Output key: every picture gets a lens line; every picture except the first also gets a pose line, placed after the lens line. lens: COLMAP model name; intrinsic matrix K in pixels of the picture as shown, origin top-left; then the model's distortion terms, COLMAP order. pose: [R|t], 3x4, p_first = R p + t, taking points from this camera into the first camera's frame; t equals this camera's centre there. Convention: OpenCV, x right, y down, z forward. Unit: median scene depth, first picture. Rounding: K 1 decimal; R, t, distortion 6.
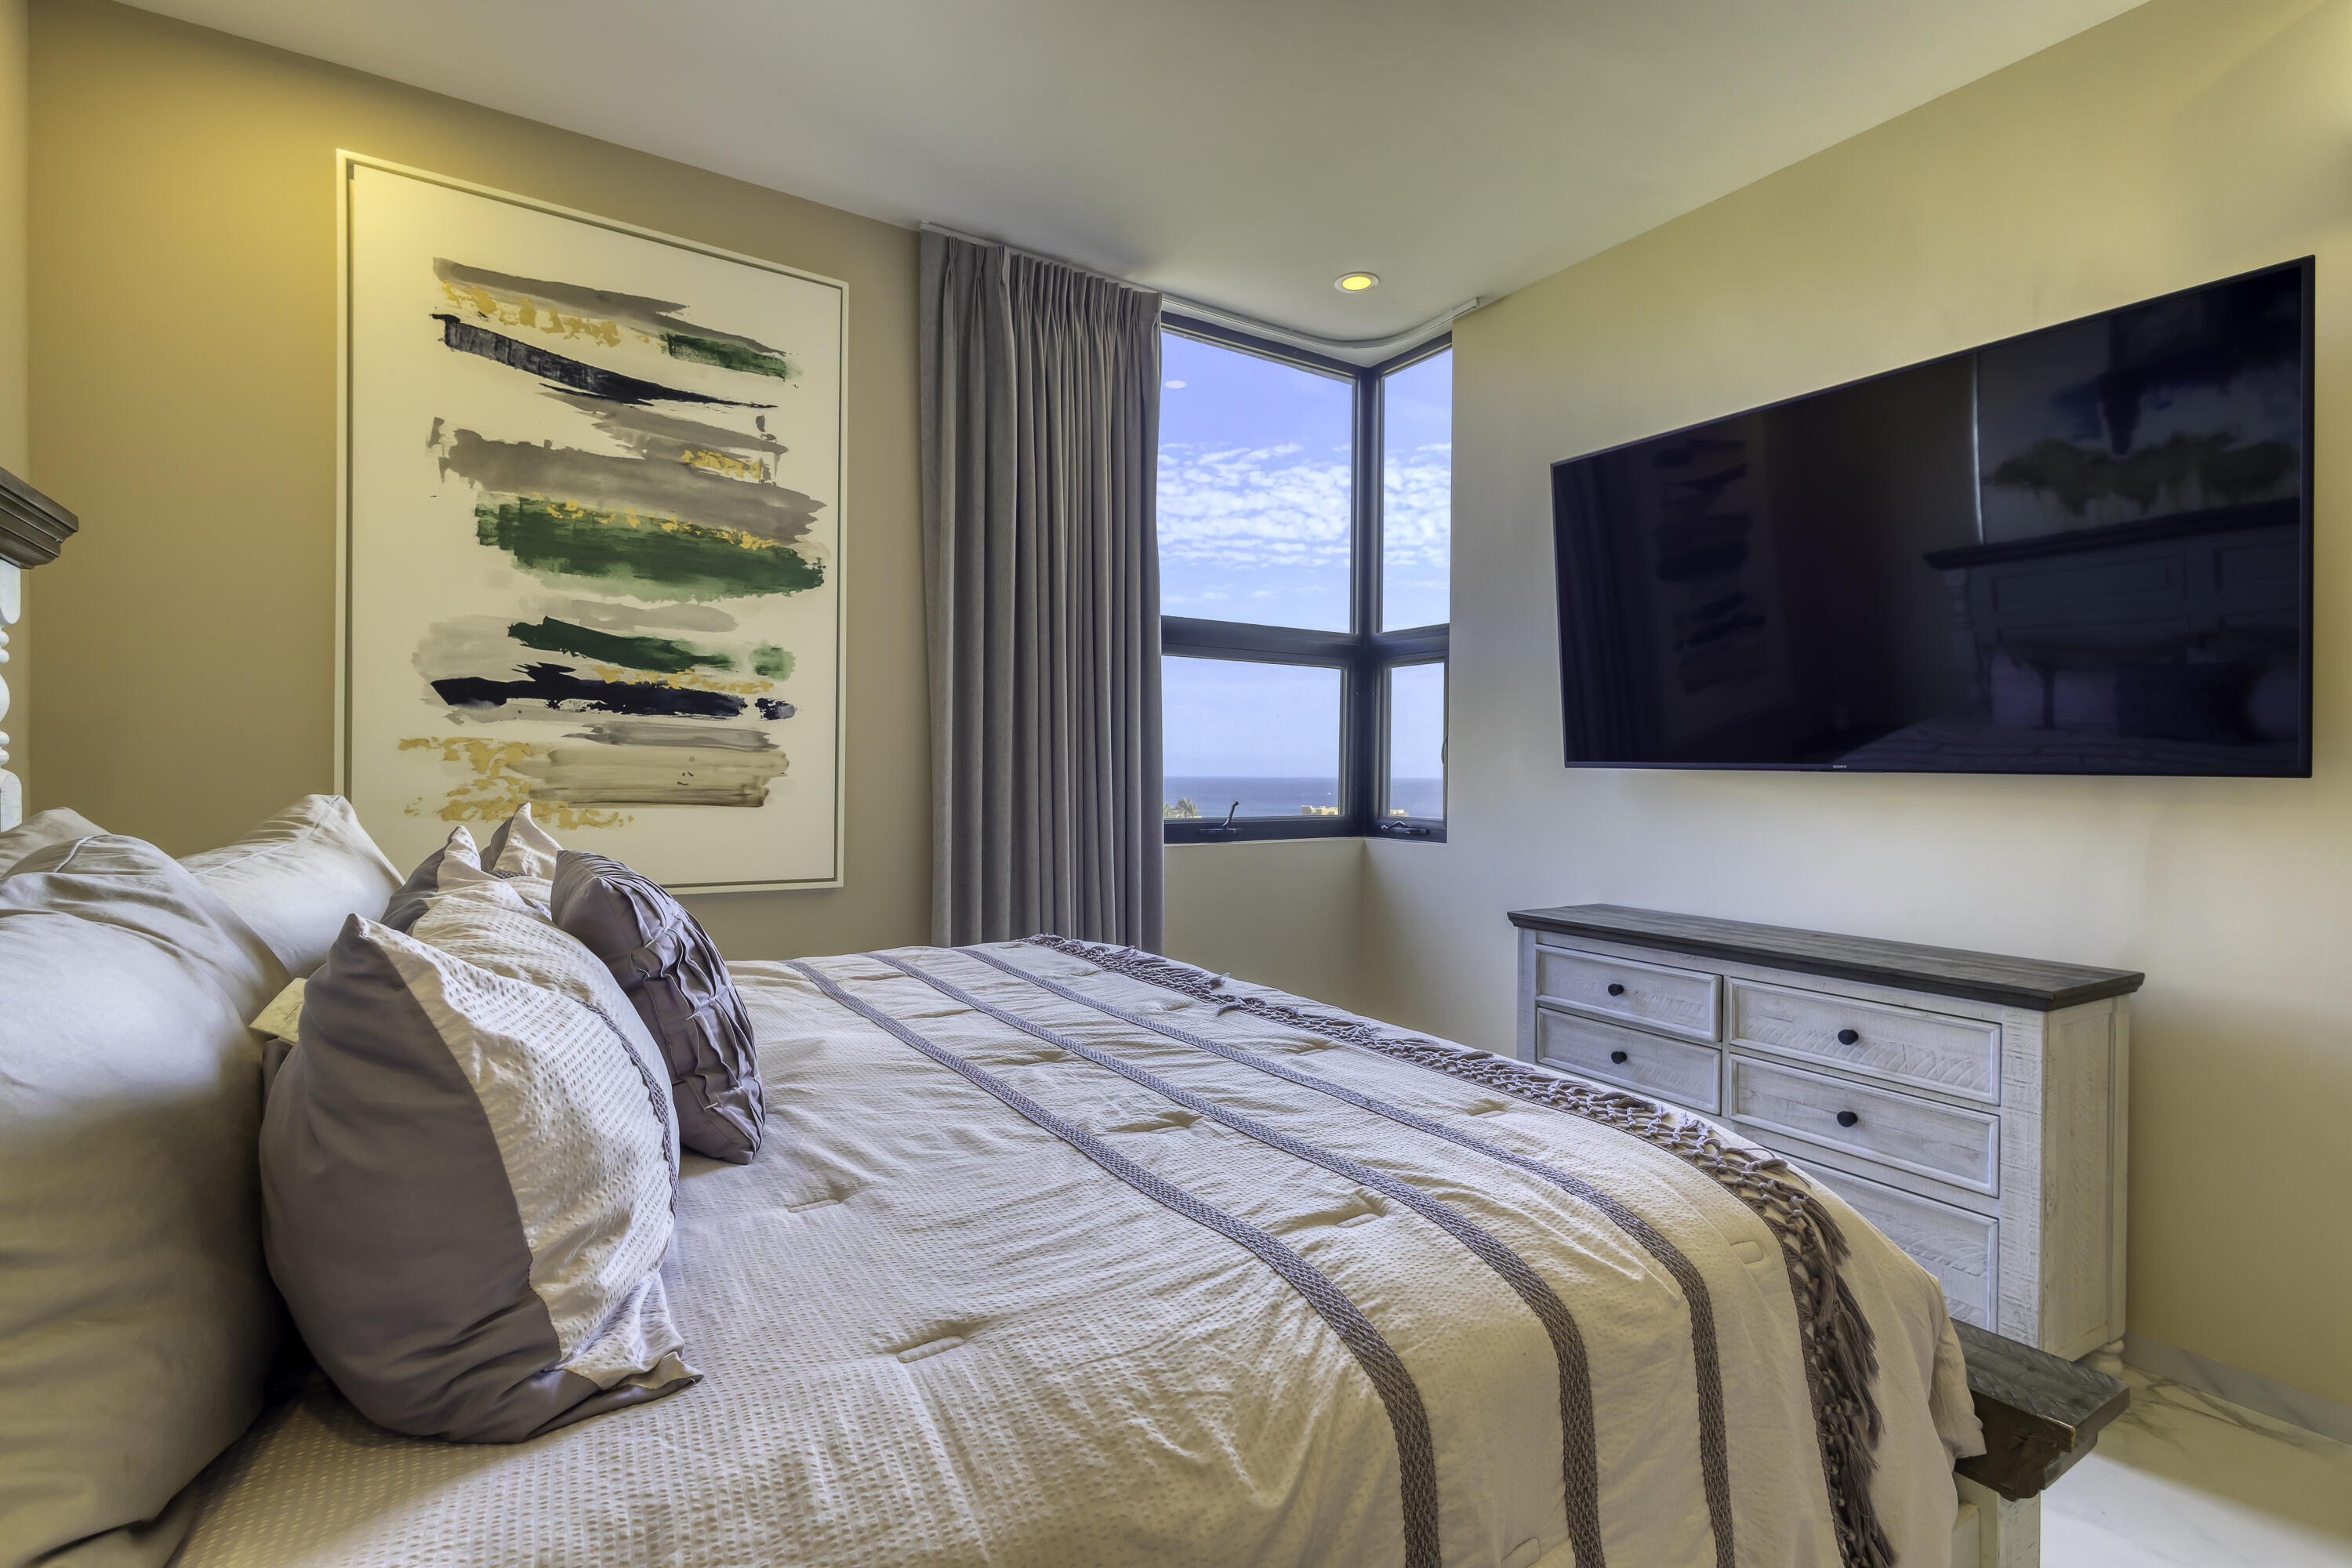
lens RADIAL K [[1067.6, 0, 1176.0], [0, 1067.6, 784.0], [0, 0, 1]] dist [0.003575, -0.000041]
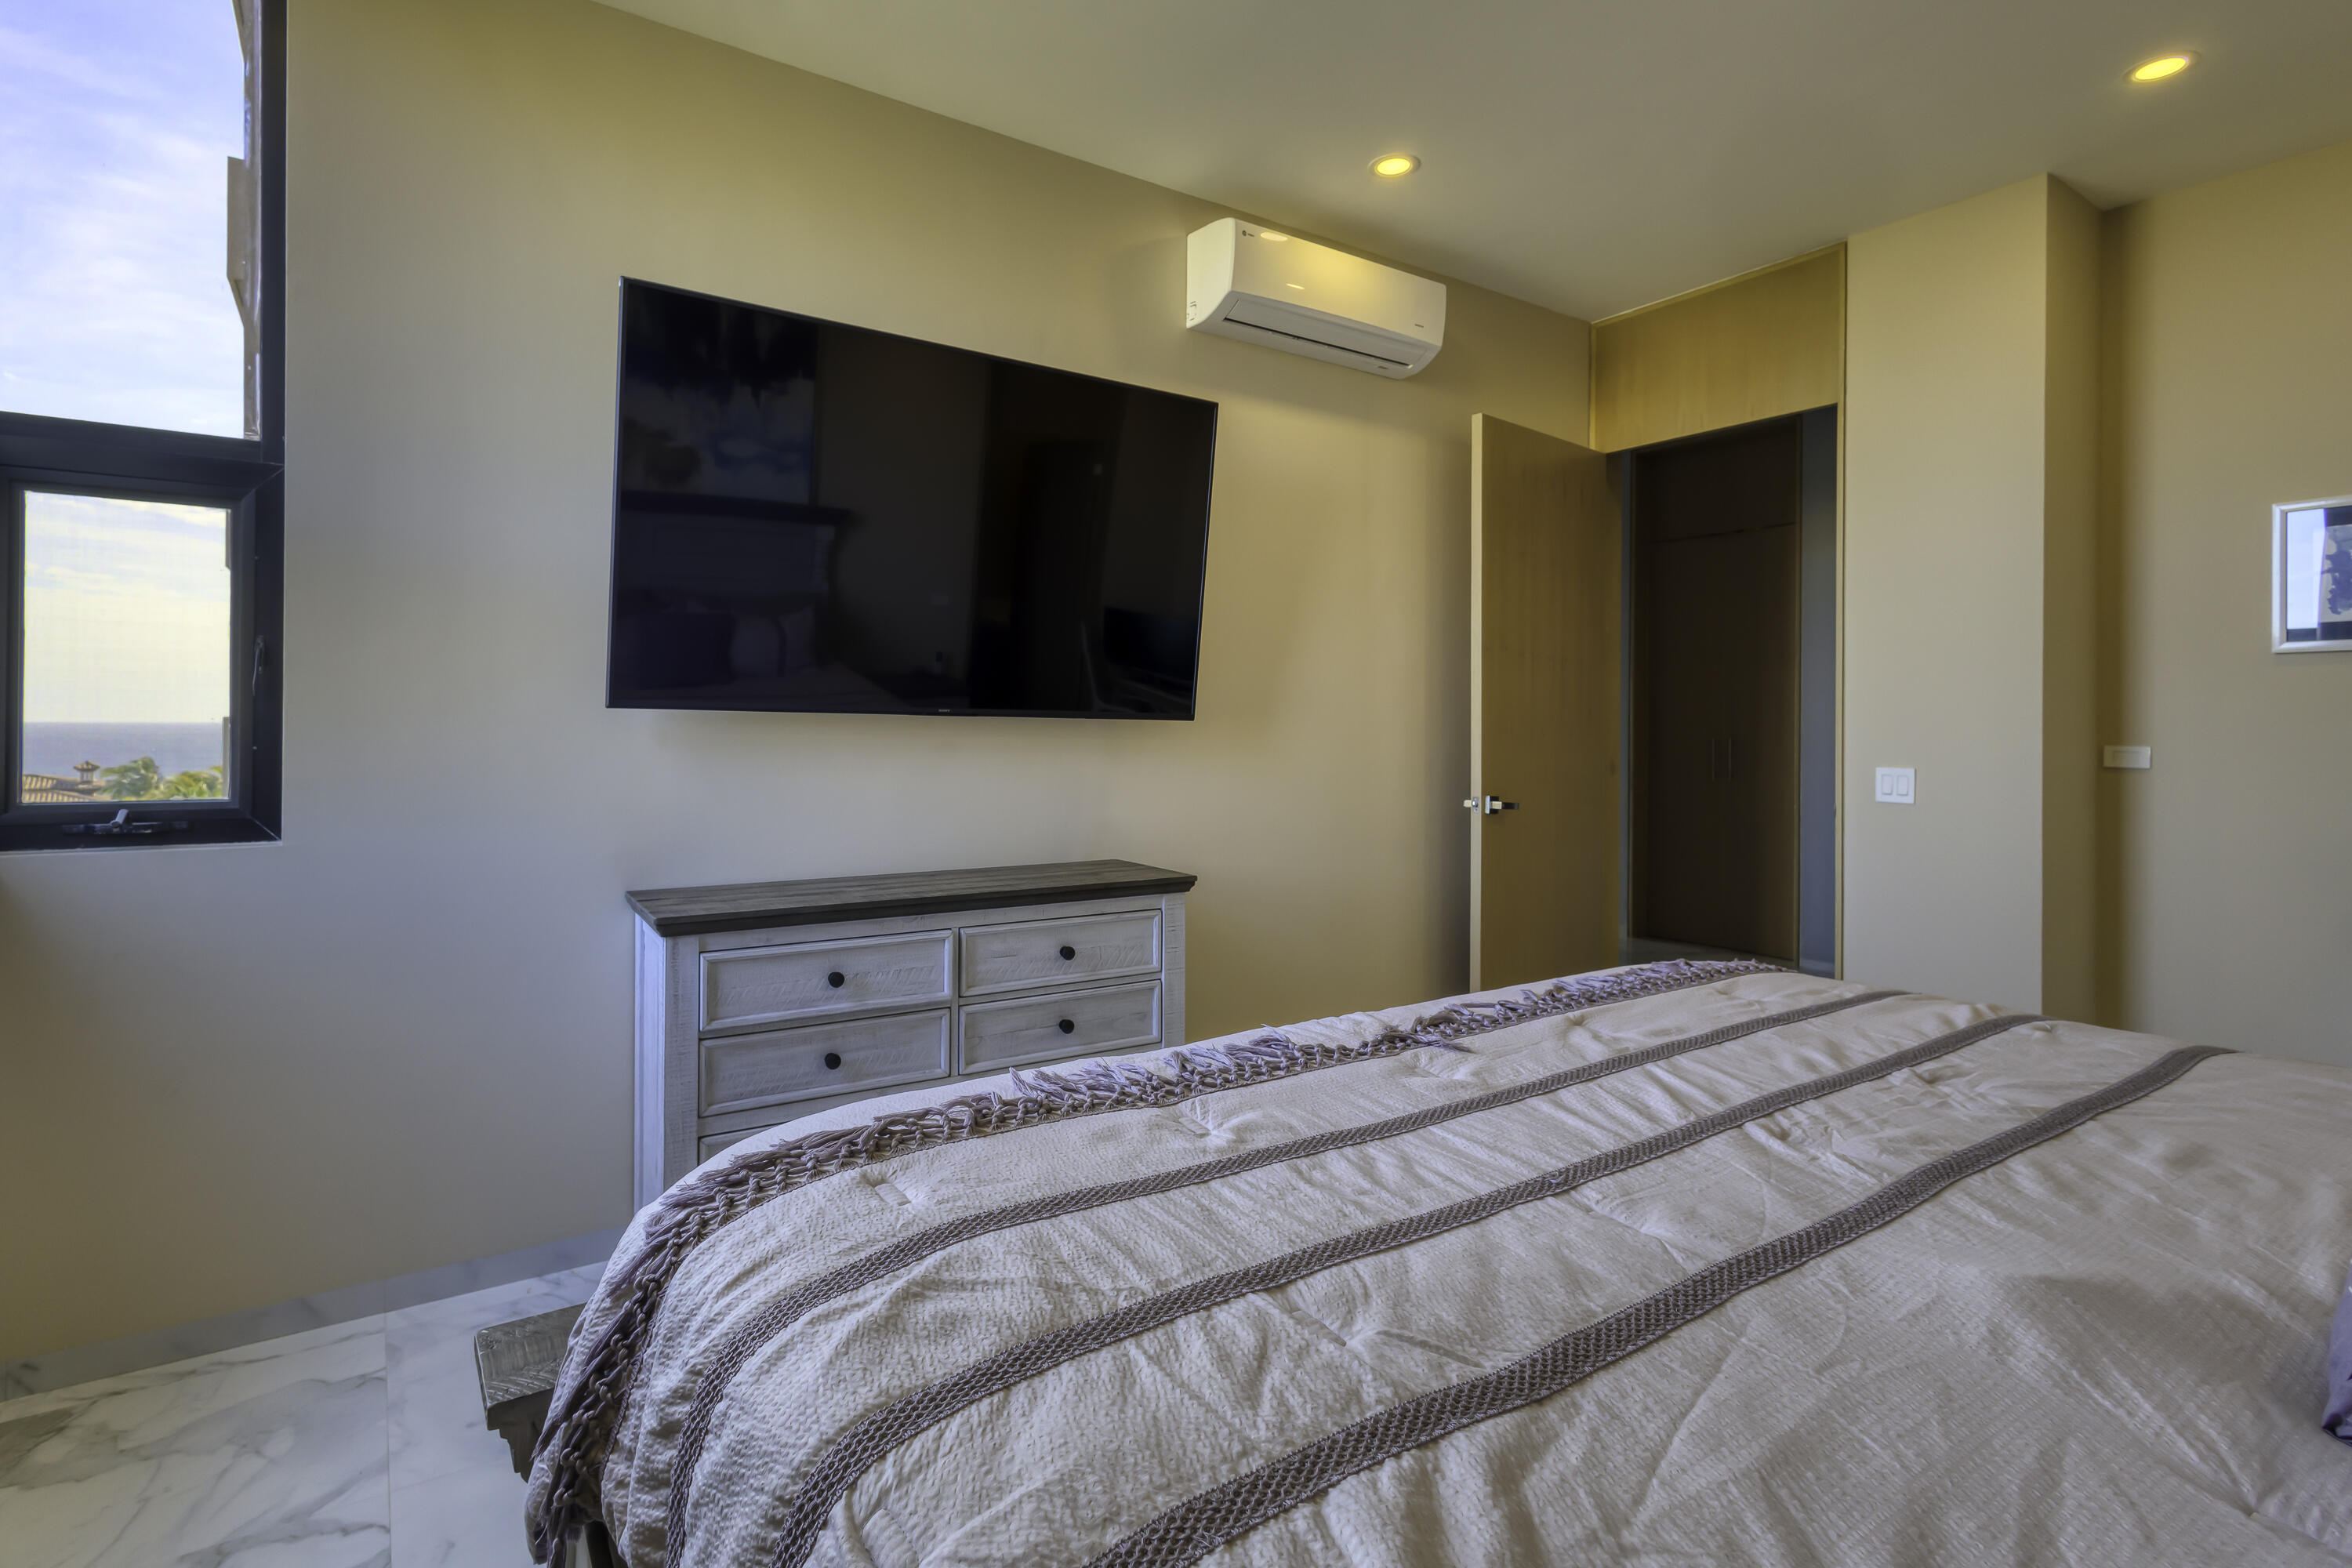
lens RADIAL K [[1125.2, 0, 1141.1], [0, 1125.2, 739.6], [0, 0, 1]] dist [0.001869, 0.000219]
pose [[0.004589, -0.019973, 0.999790, -0.454374], [0.006226, 0.999782, 0.019945, -0.008573], [-0.999970, 0.006134, 0.004712, 0.760930]]
